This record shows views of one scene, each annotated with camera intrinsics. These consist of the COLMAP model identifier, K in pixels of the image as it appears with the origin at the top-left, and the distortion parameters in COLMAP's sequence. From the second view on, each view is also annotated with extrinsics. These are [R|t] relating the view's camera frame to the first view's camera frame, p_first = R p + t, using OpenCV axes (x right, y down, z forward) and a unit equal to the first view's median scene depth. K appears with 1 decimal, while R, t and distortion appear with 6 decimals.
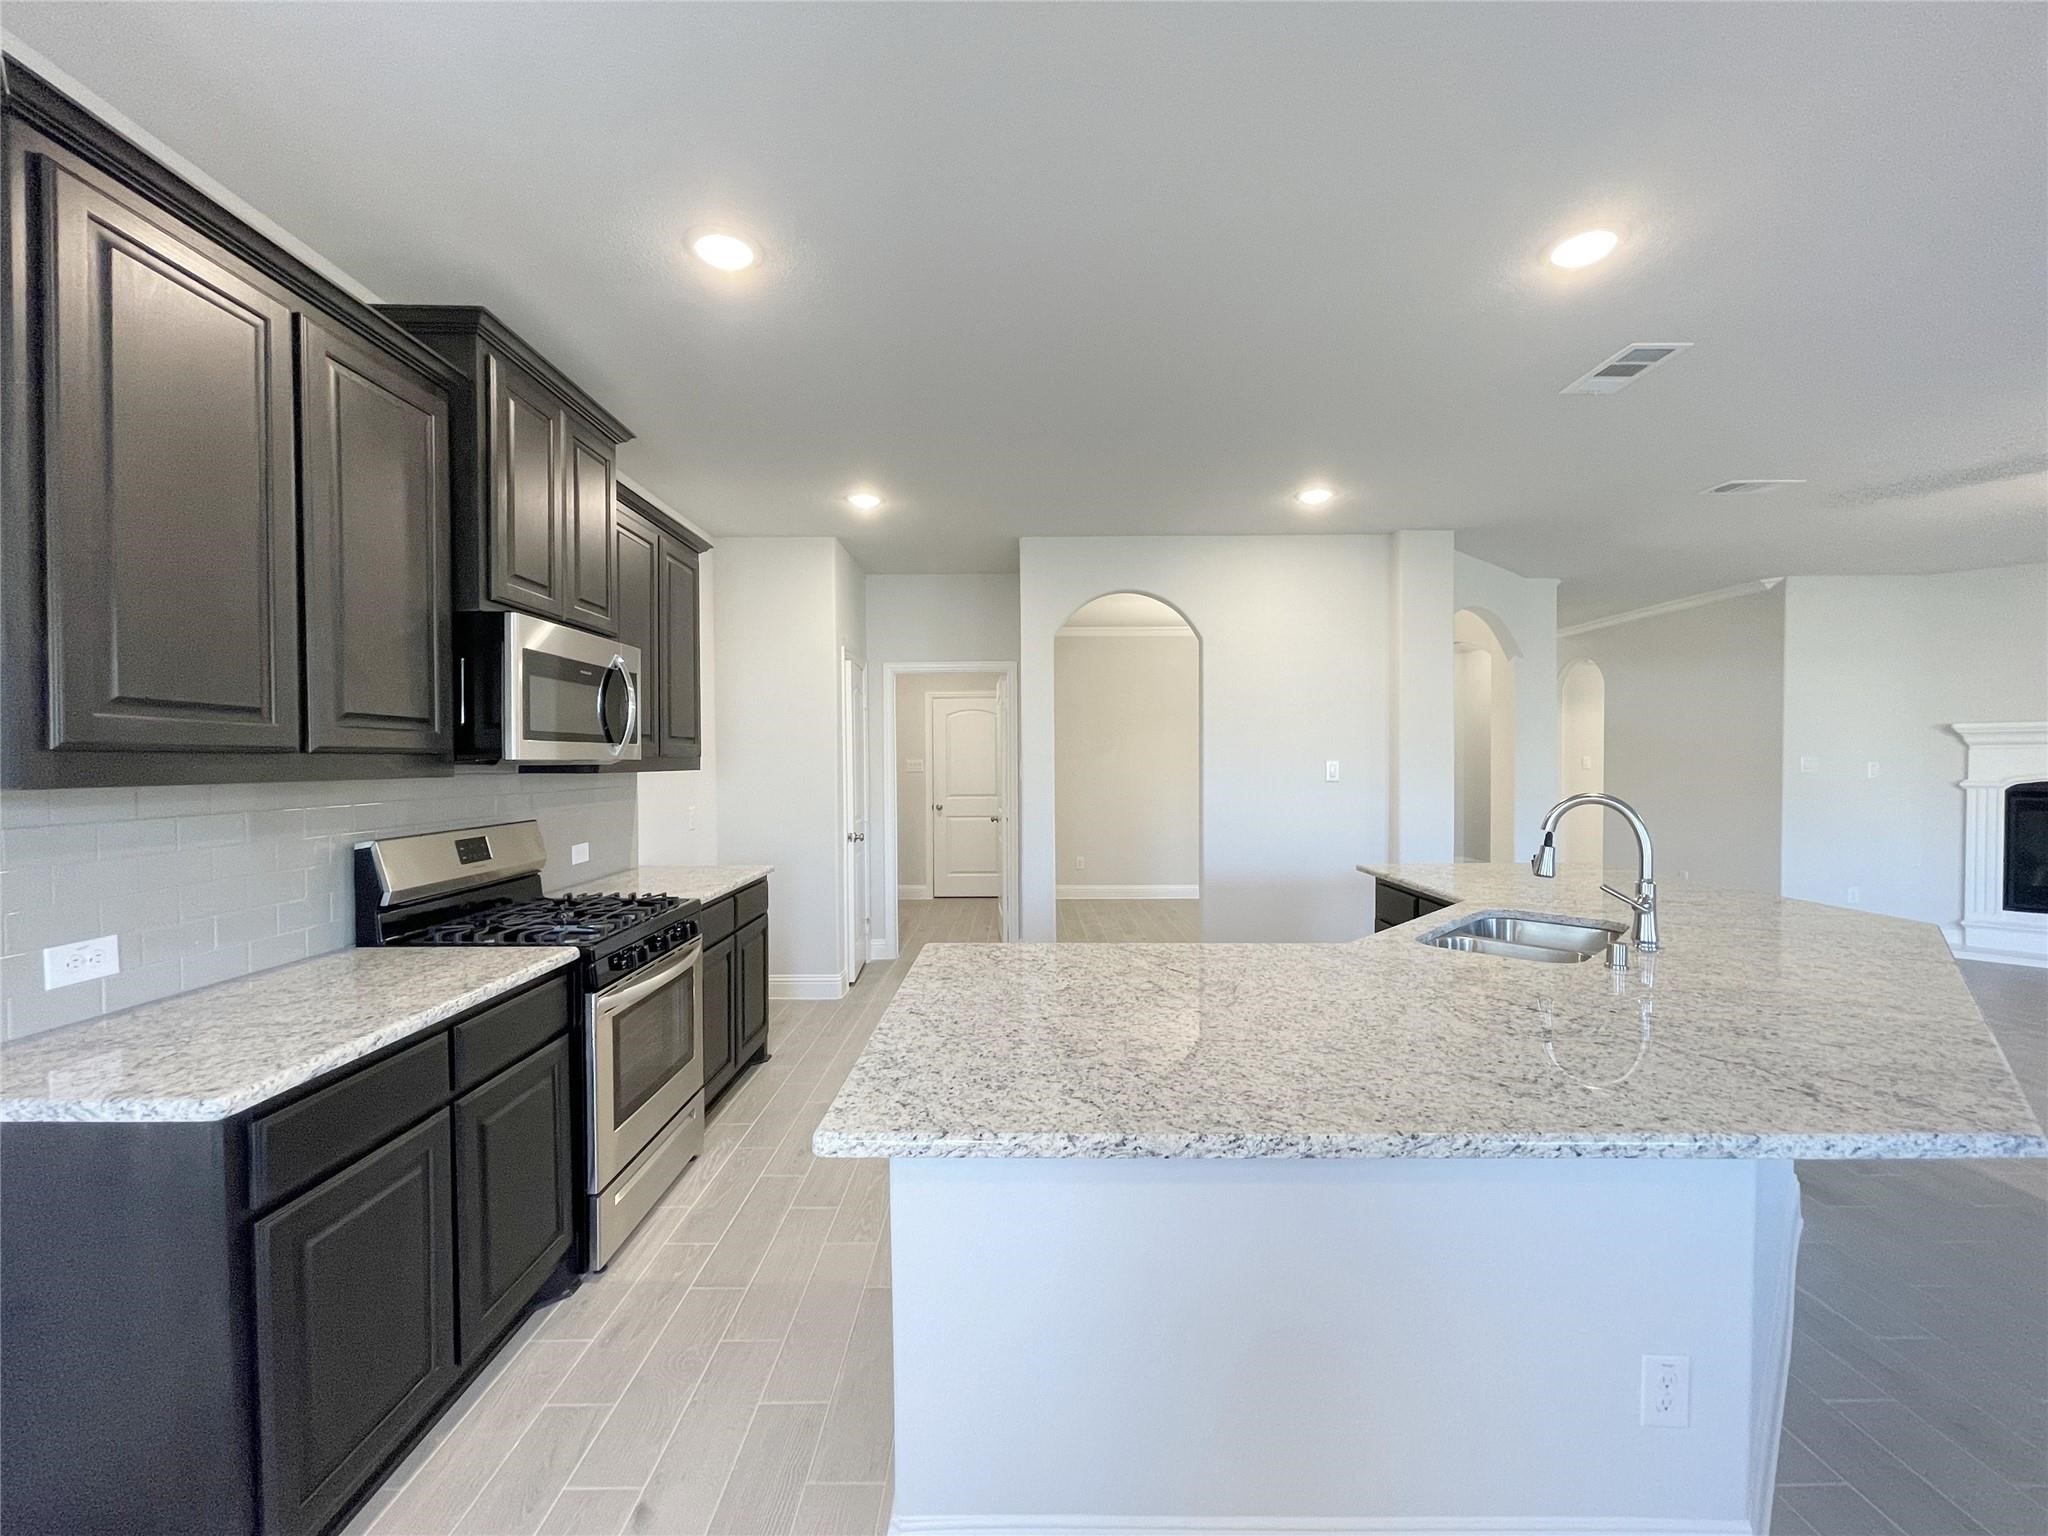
lens RADIAL K [[819.8, 0, 1025.7], [0, 819.8, 767.2], [0, 0, 1]] dist [-0.000942, -0.000365]
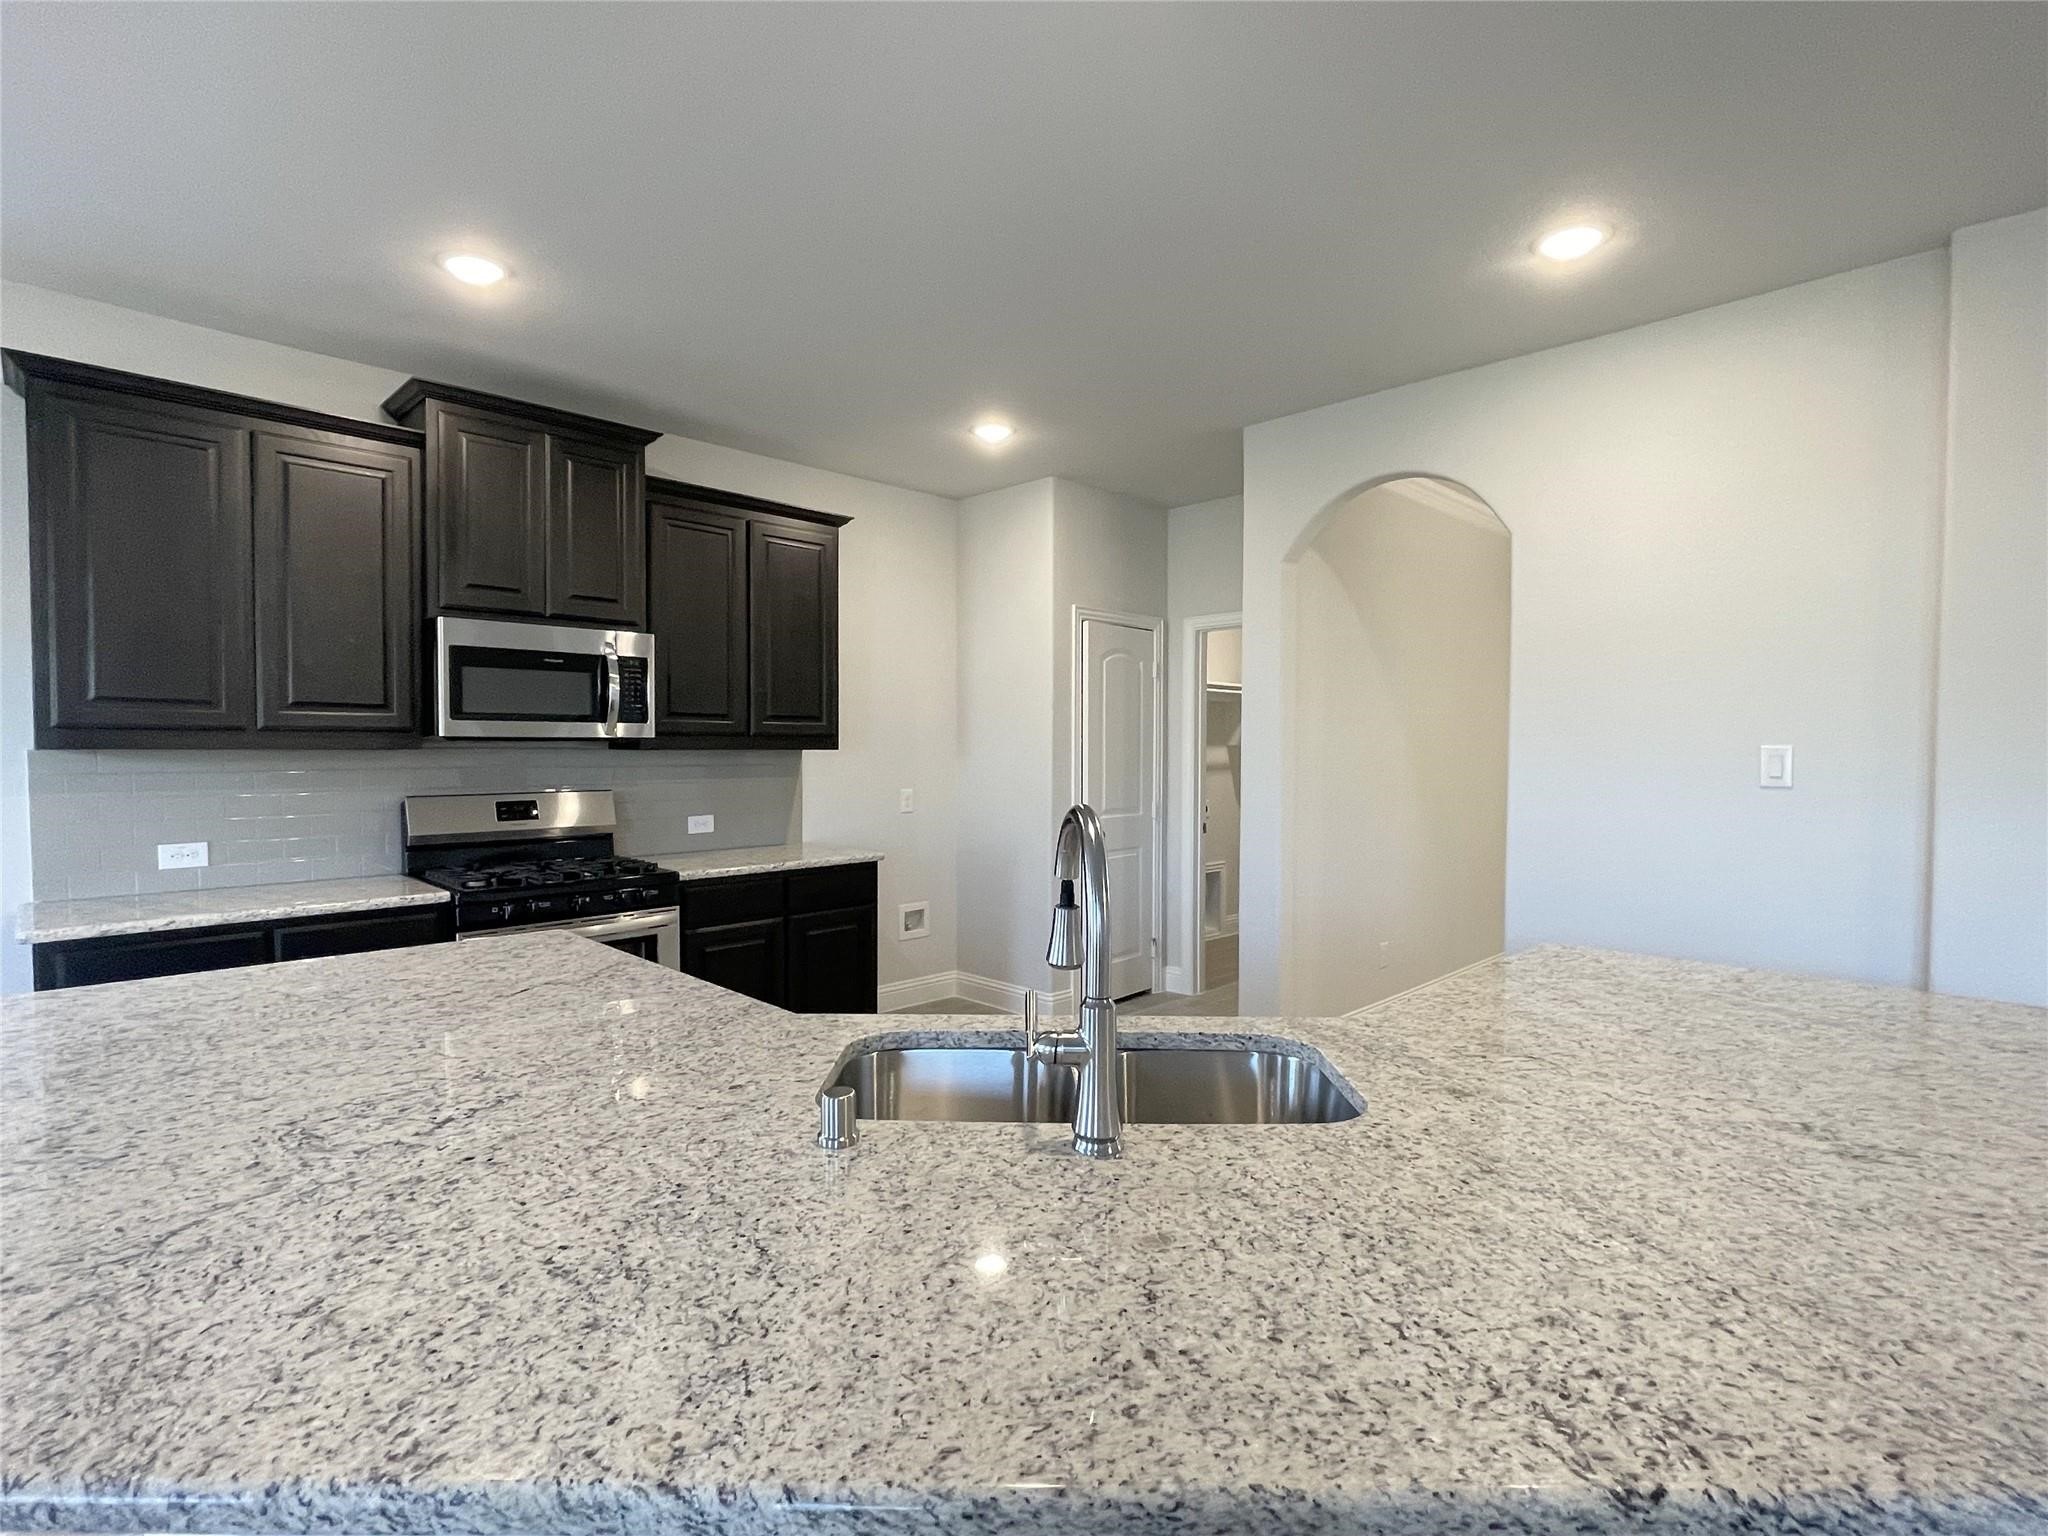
lens RADIAL K [[1003.6, 0, 1021.1], [0, 1003.6, 758.2], [0, 0, 1]] dist [-0.004350, -0.000535]
pose [[0.707677, 0.014856, -0.706379, 1.444664], [-0.011737, 0.999888, 0.009271, 0.000769], [0.706438, 0.001730, 0.707773, 0.743039]]
